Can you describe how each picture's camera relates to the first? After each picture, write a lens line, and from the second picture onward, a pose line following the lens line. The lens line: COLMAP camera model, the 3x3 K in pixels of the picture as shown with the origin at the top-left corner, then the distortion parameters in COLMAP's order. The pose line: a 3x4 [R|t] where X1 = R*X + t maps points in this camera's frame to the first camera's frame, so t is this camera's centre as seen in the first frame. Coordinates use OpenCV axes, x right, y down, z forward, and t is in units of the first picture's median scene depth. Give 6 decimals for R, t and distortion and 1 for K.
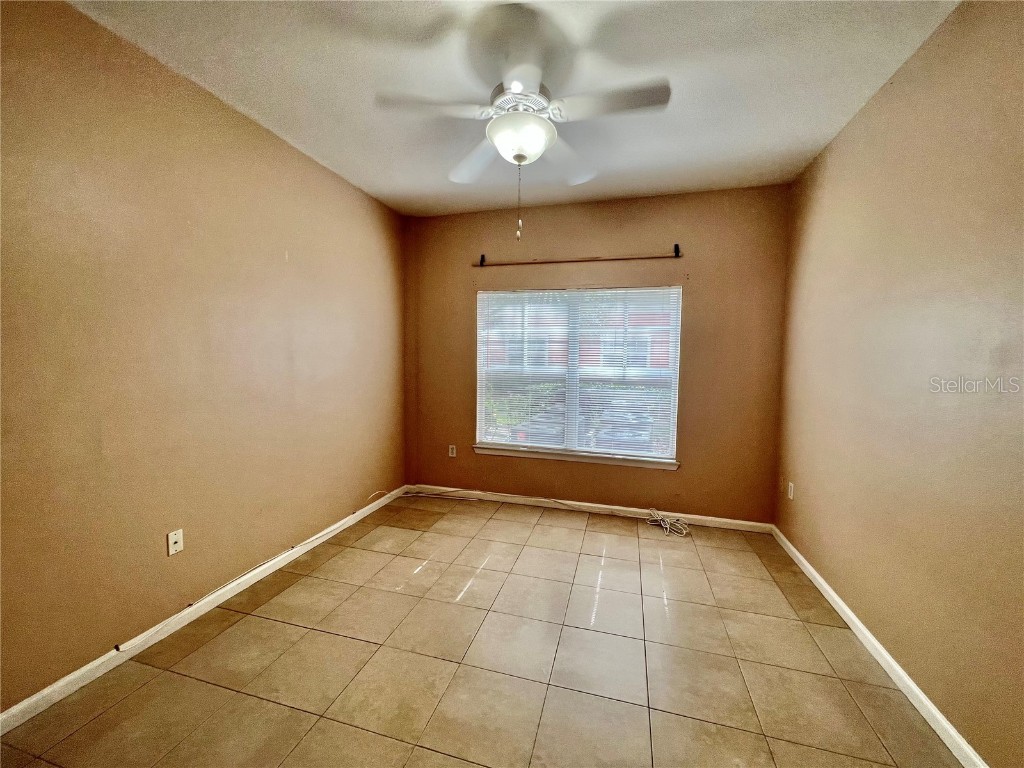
lens RADIAL K [[409.5, 0, 509.0], [0, 409.5, 382.3], [0, 0, 1]] dist [-0.001497, 0.000227]
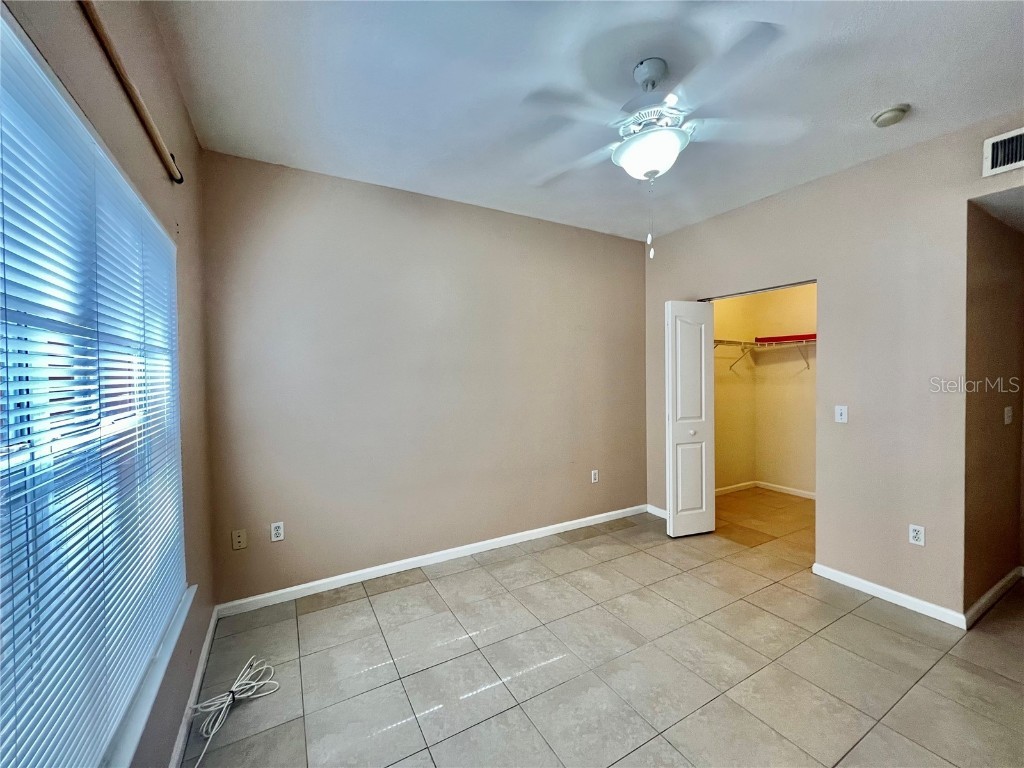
lens RADIAL K [[409.5, 0, 509.0], [0, 409.5, 382.3], [0, 0, 1]] dist [-0.001497, 0.000227]
pose [[-0.711920, -0.016853, 0.702058, -0.358471], [0.052551, 0.995631, 0.077189, -0.126369], [-0.700291, 0.091846, -0.707924, 1.657511]]
